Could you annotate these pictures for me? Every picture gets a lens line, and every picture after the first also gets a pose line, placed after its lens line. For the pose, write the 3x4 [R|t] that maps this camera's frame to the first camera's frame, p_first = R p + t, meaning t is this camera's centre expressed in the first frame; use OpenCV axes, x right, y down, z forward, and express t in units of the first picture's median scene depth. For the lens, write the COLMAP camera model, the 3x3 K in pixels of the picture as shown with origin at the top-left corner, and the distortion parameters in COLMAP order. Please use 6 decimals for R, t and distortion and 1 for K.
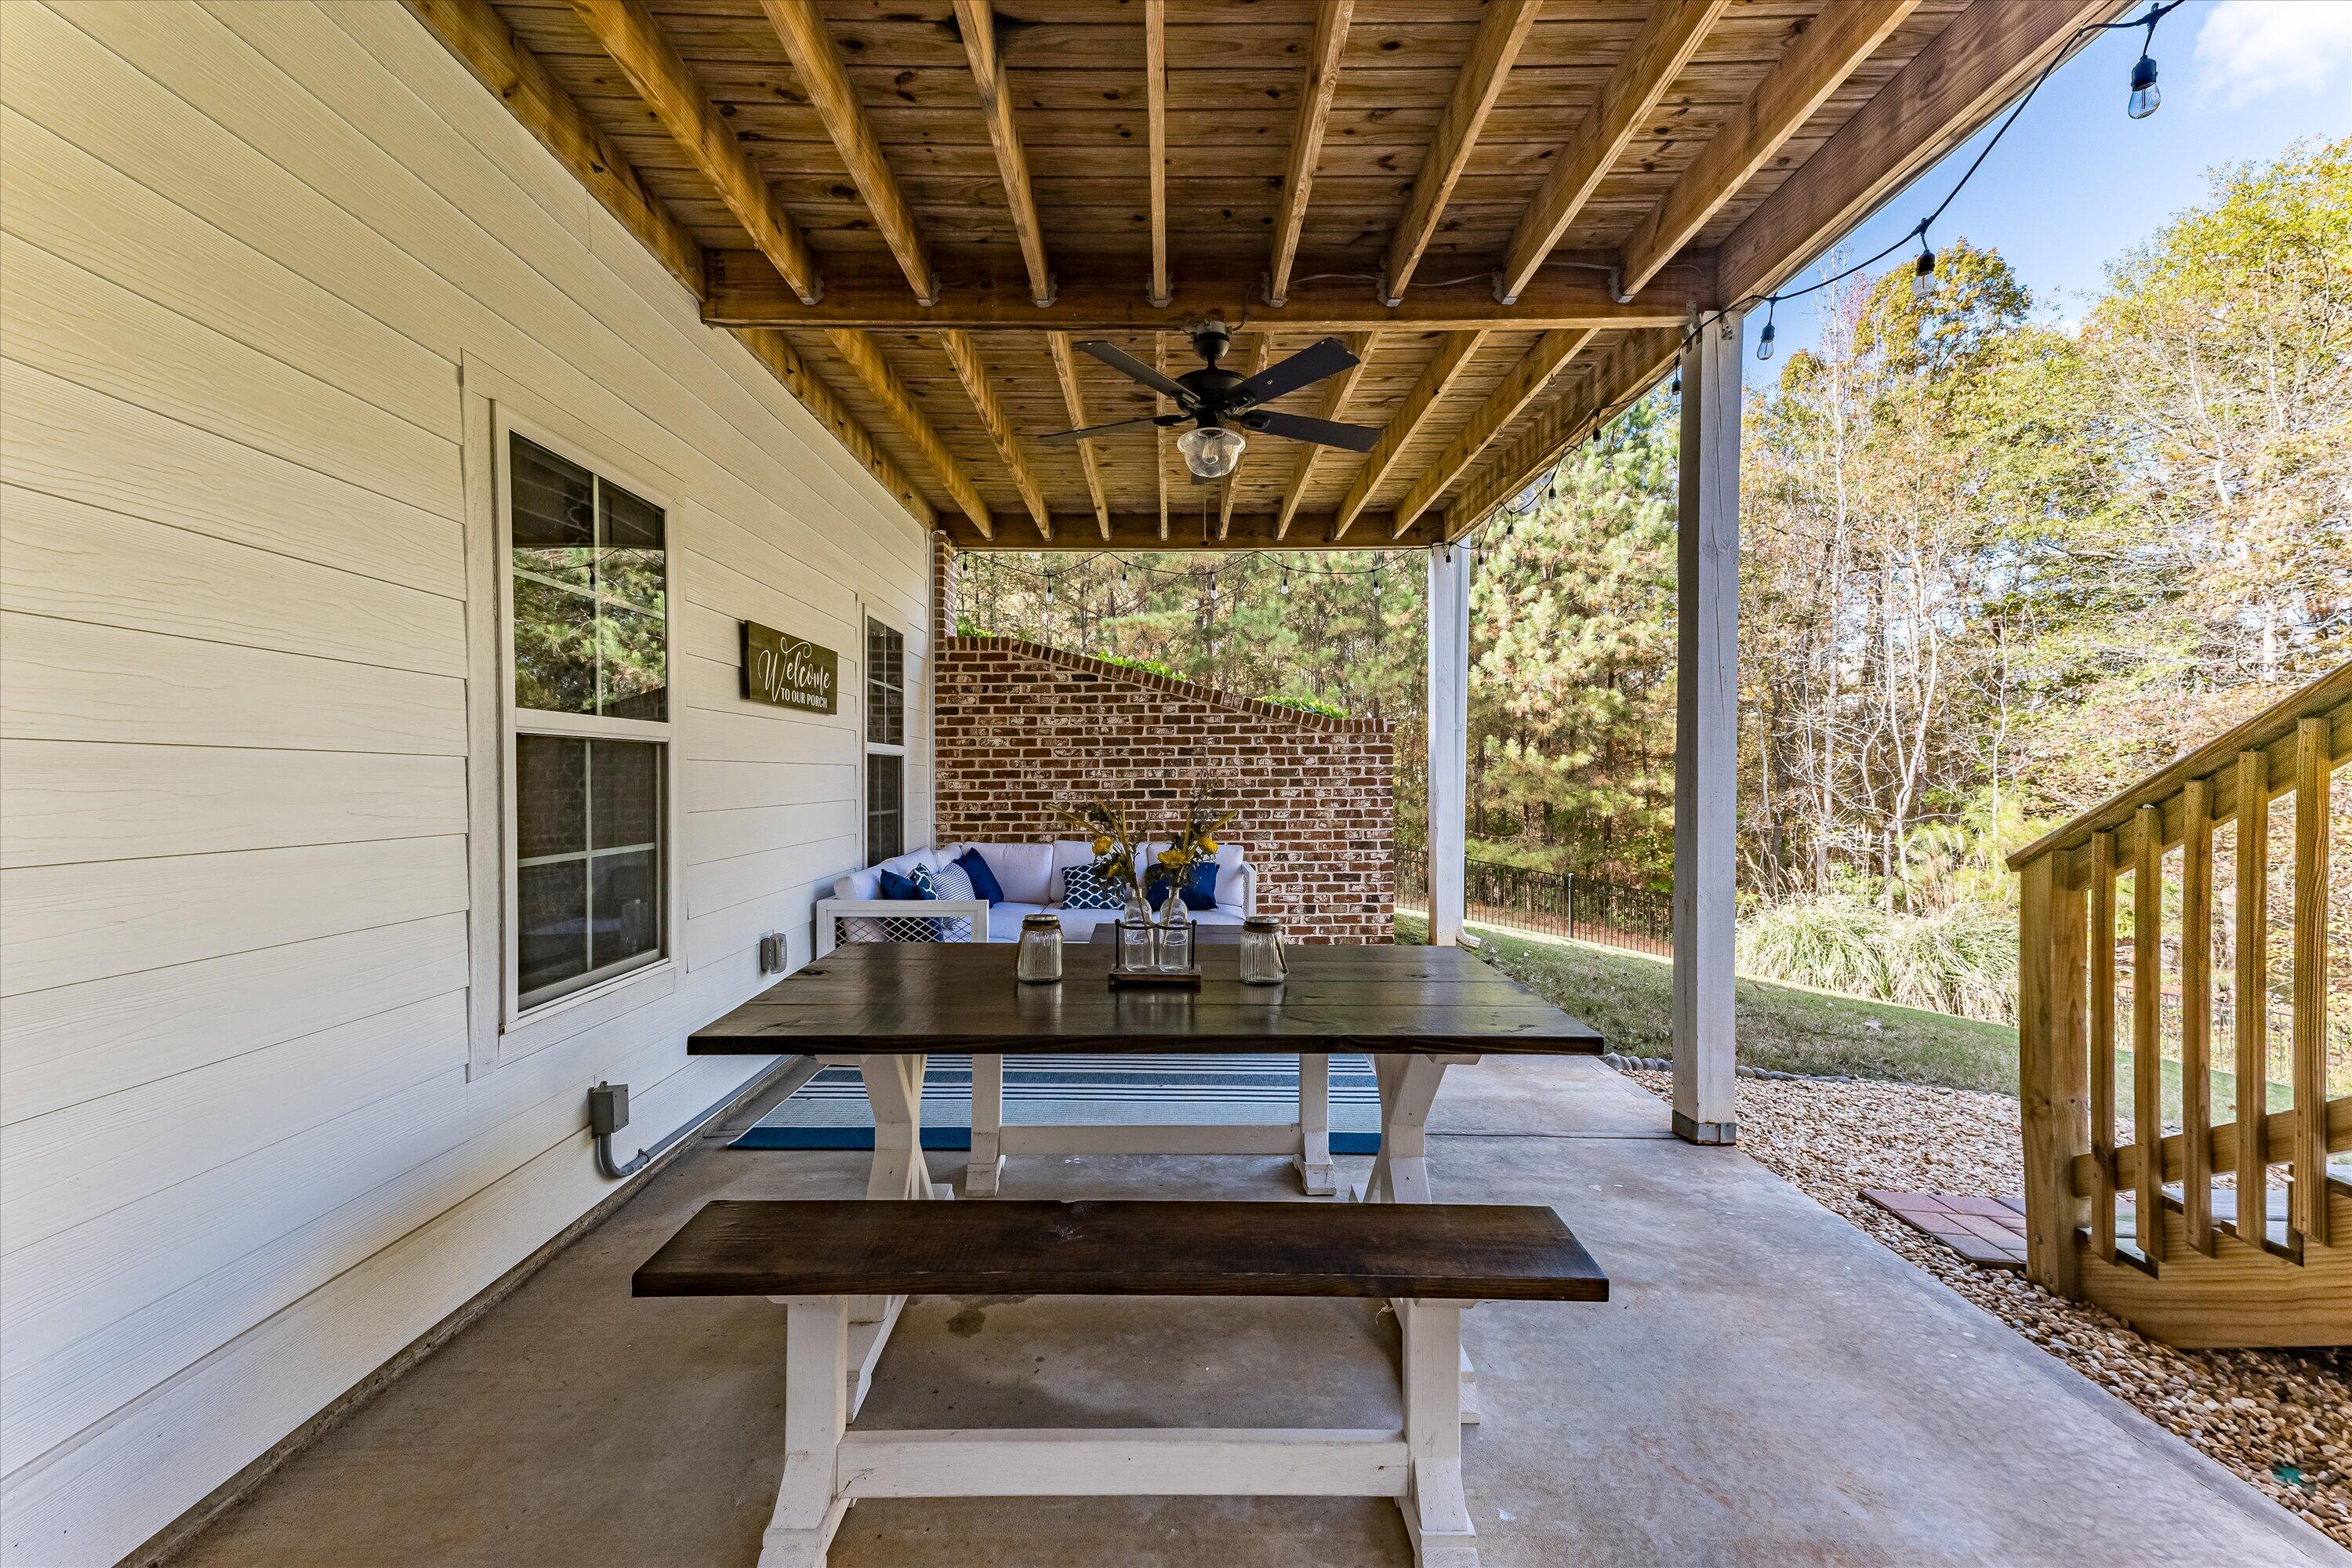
lens RADIAL K [[979.0, 0, 1178.9], [0, 979.0, 786.1], [0, 0, 1]] dist [-0.000602, -0.000035]
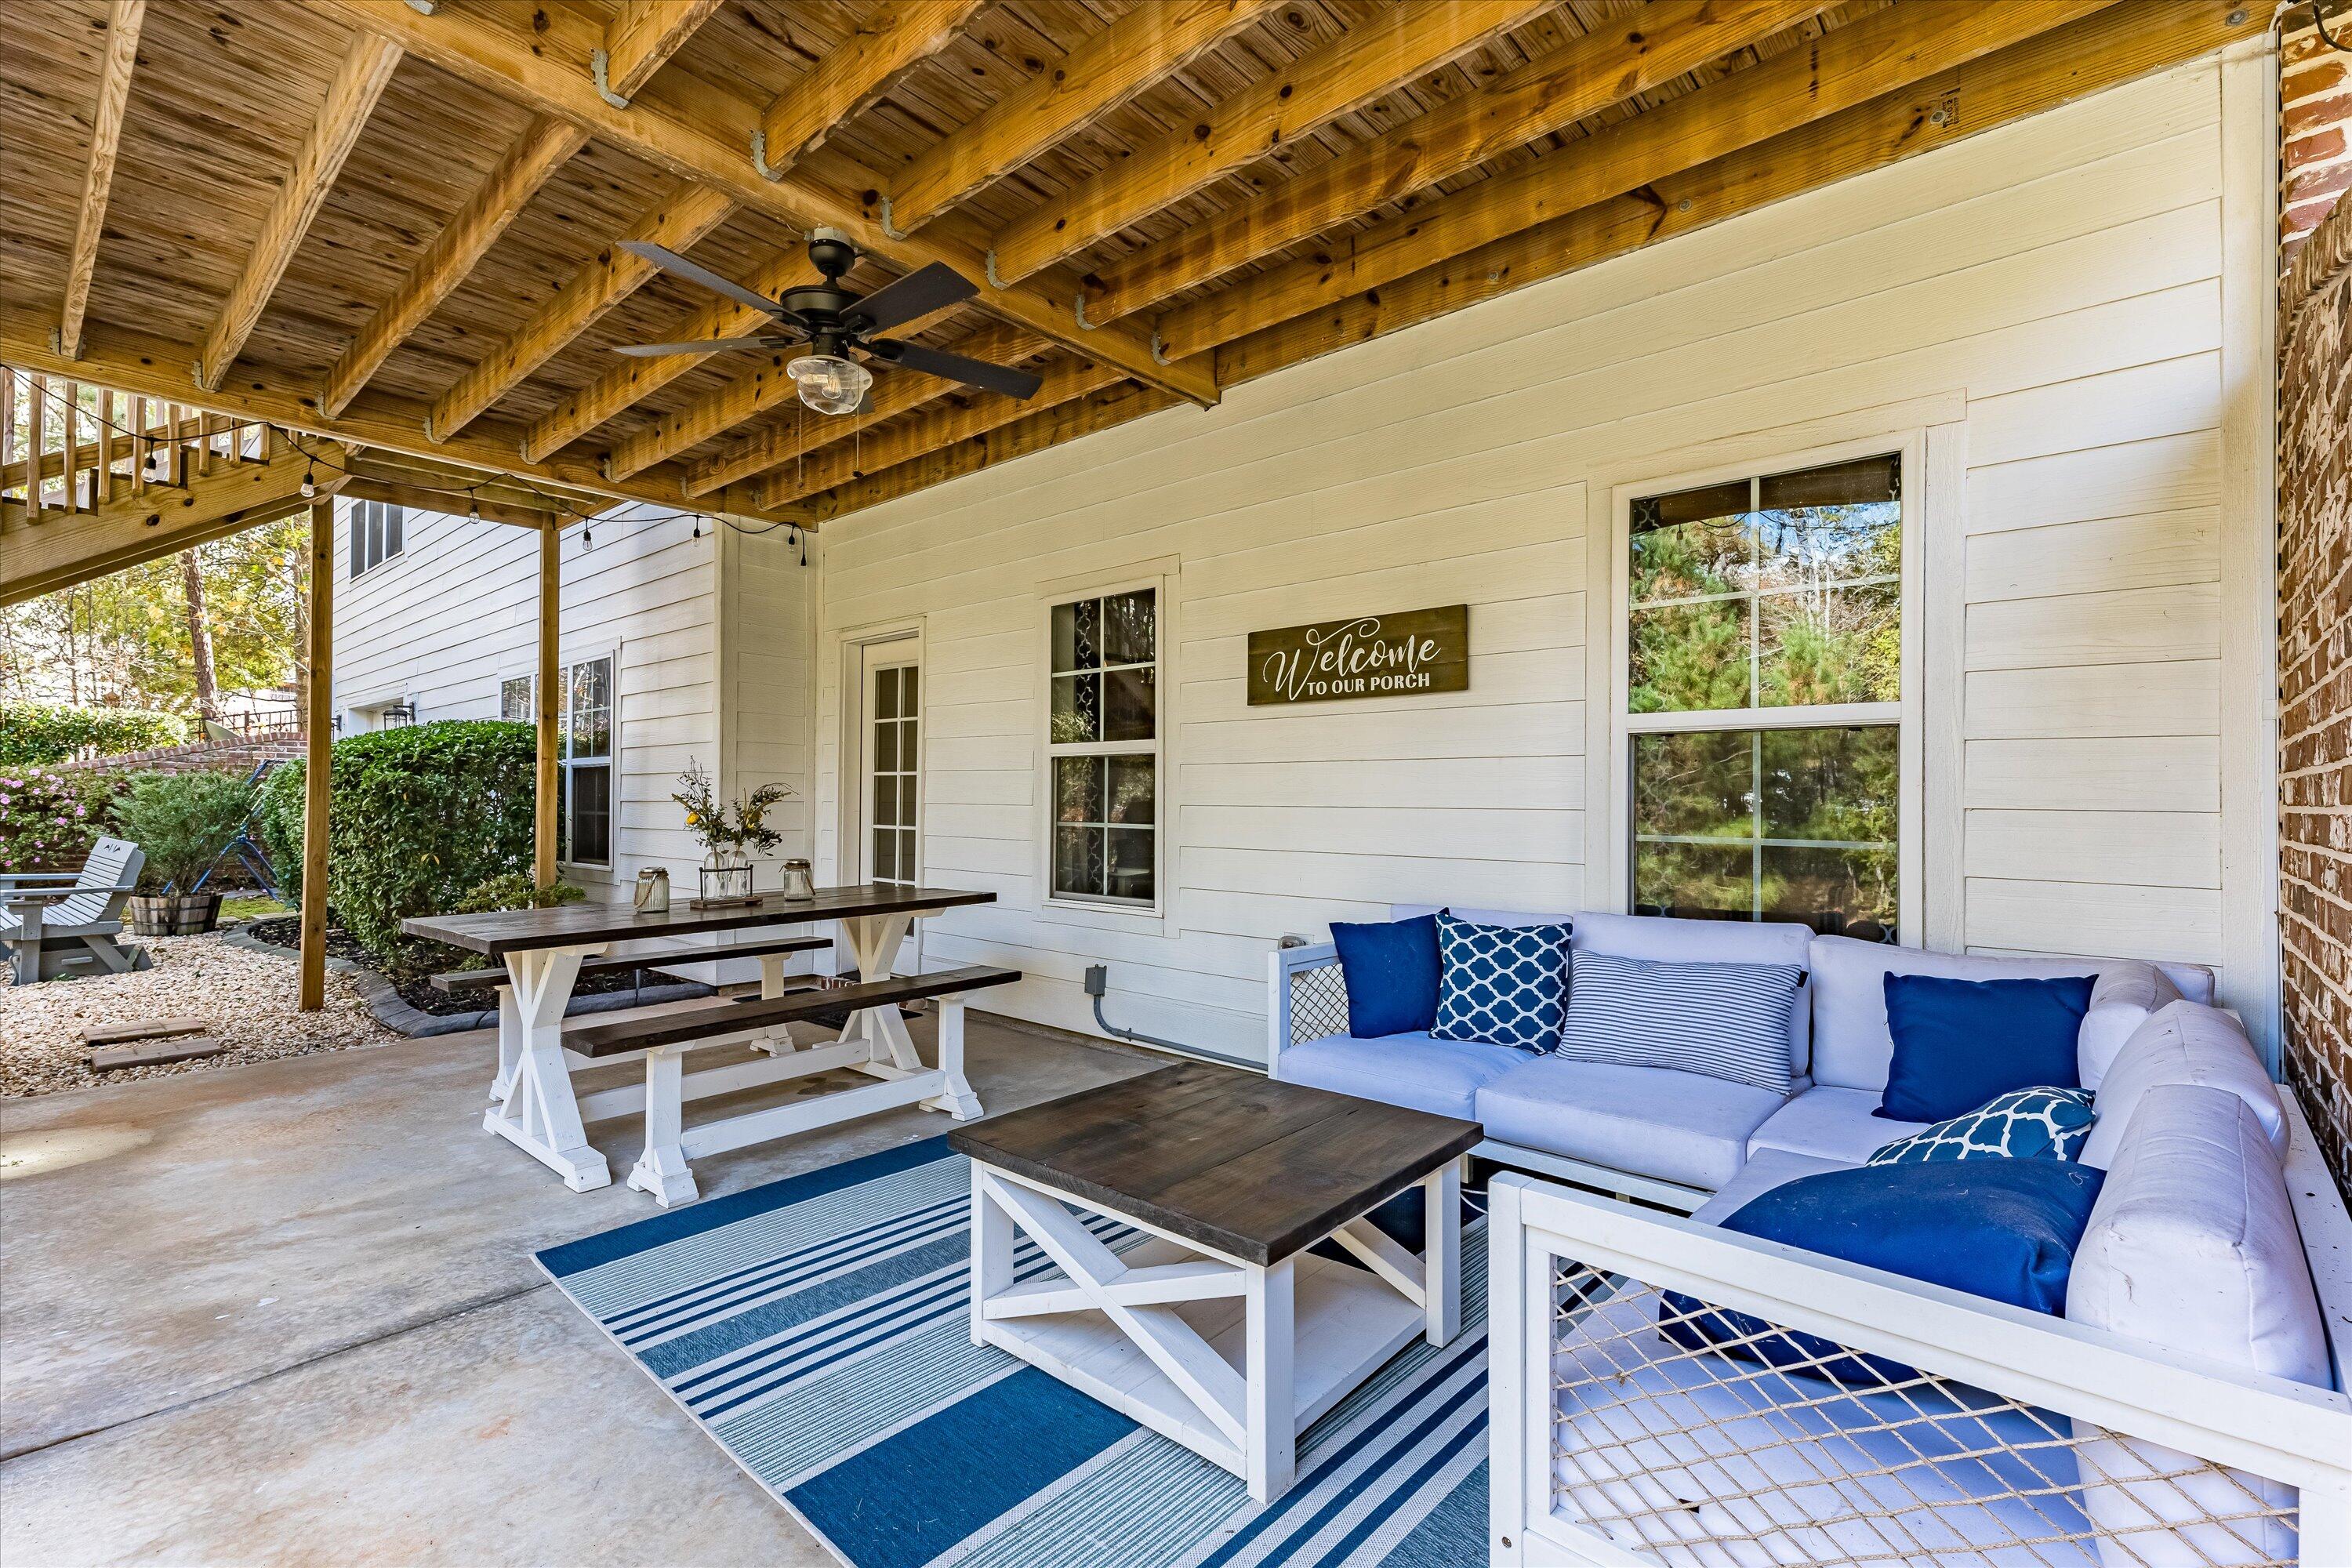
lens RADIAL K [[1042.7, 0, 1193.5], [0, 1042.7, 786.5], [0, 0, 1]] dist [0.004456, 0.000319]
pose [[-0.666972, -0.006306, -0.745056, 0.544805], [-0.006693, 0.999975, -0.002473, 0.005910], [0.745052, 0.003337, -0.666998, 2.038603]]
